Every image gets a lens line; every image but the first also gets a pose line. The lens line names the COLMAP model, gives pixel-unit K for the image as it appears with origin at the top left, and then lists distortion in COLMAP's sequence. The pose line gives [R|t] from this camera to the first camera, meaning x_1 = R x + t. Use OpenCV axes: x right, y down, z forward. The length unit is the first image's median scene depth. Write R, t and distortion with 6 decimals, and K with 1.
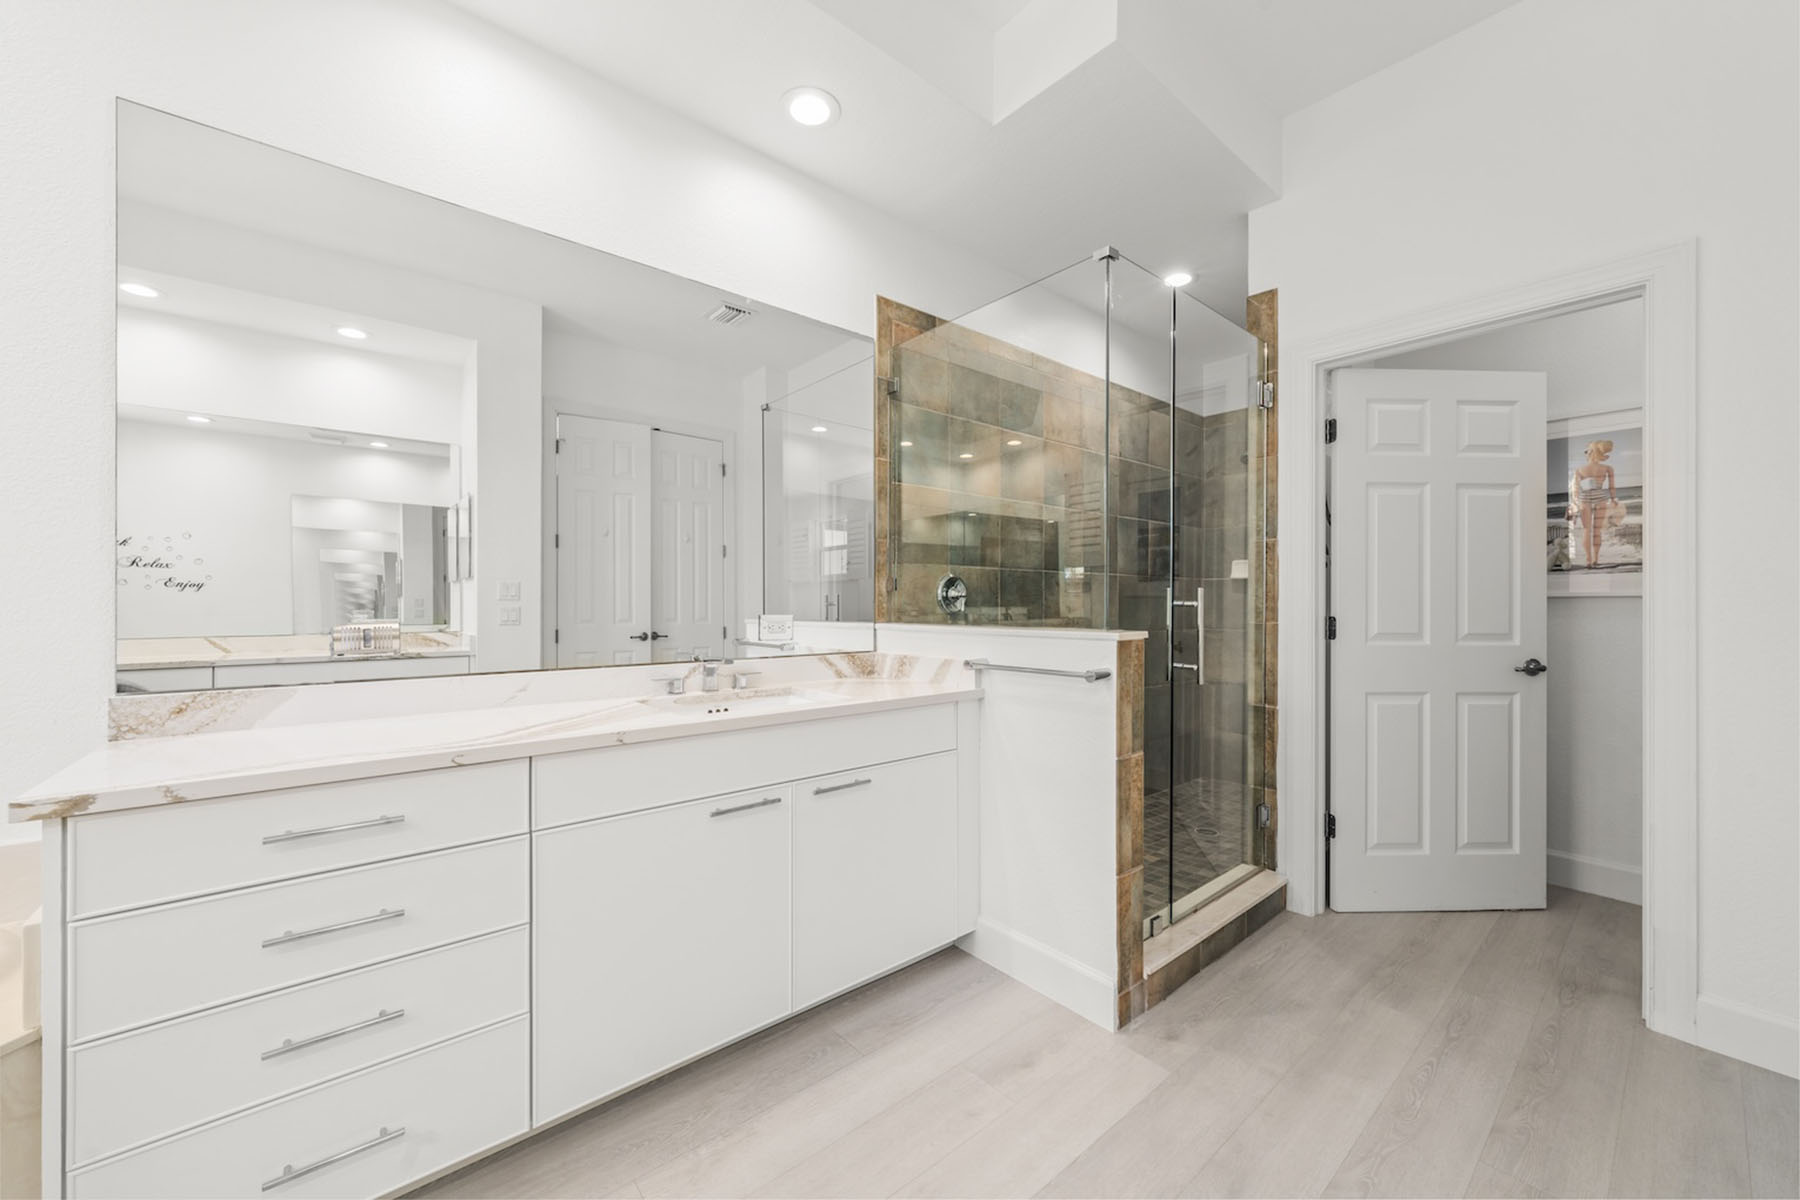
lens RADIAL K [[690.3, 0, 892.0], [0, 690.3, 598.8], [0, 0, 1]] dist [-0.004060, 0.000042]
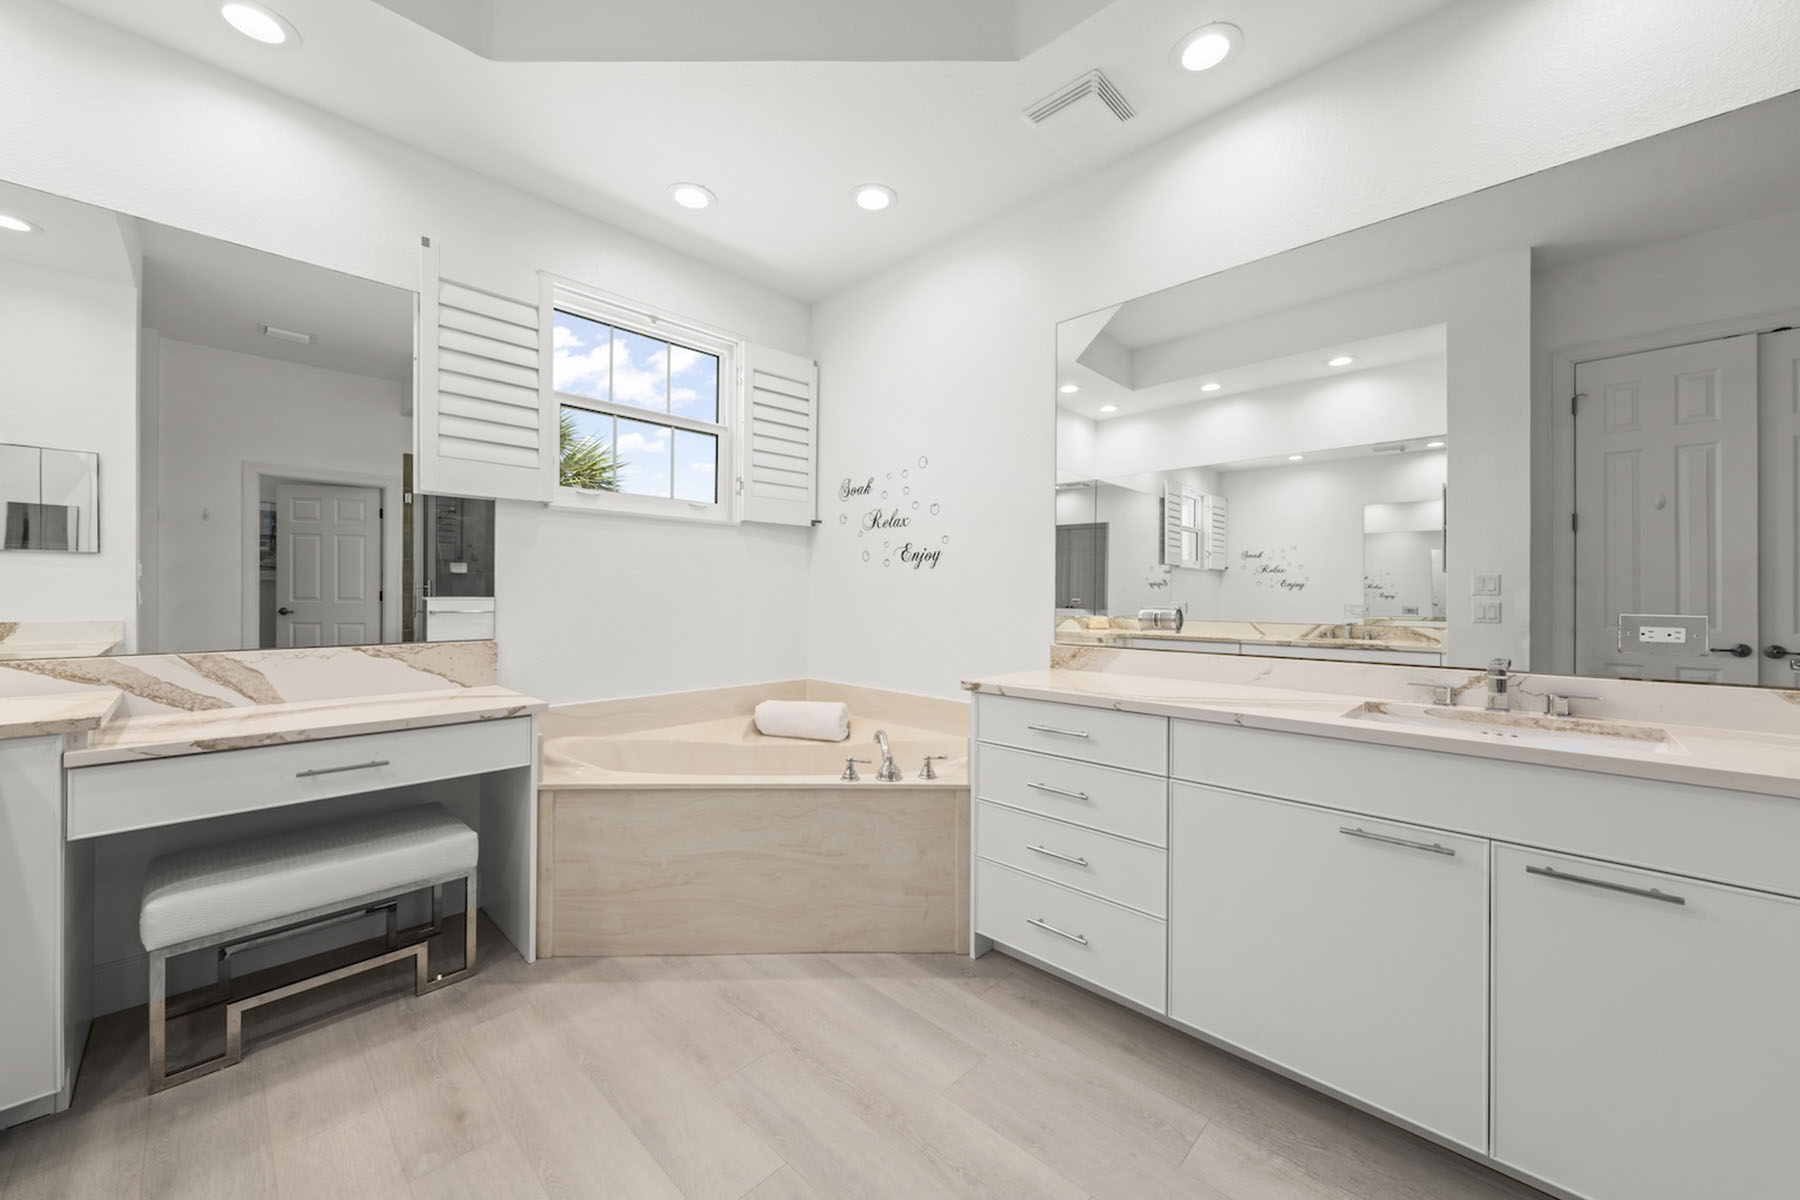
lens RADIAL K [[660.1, 0, 890.7], [0, 660.1, 596.3], [0, 0, 1]] dist [-0.000842, -0.000111]
pose [[0.102355, 0.000884, -0.994748, 0.408606], [-0.002262, 0.999997, 0.000656, 0.007359], [0.994745, 0.002183, 0.102357, 0.251478]]
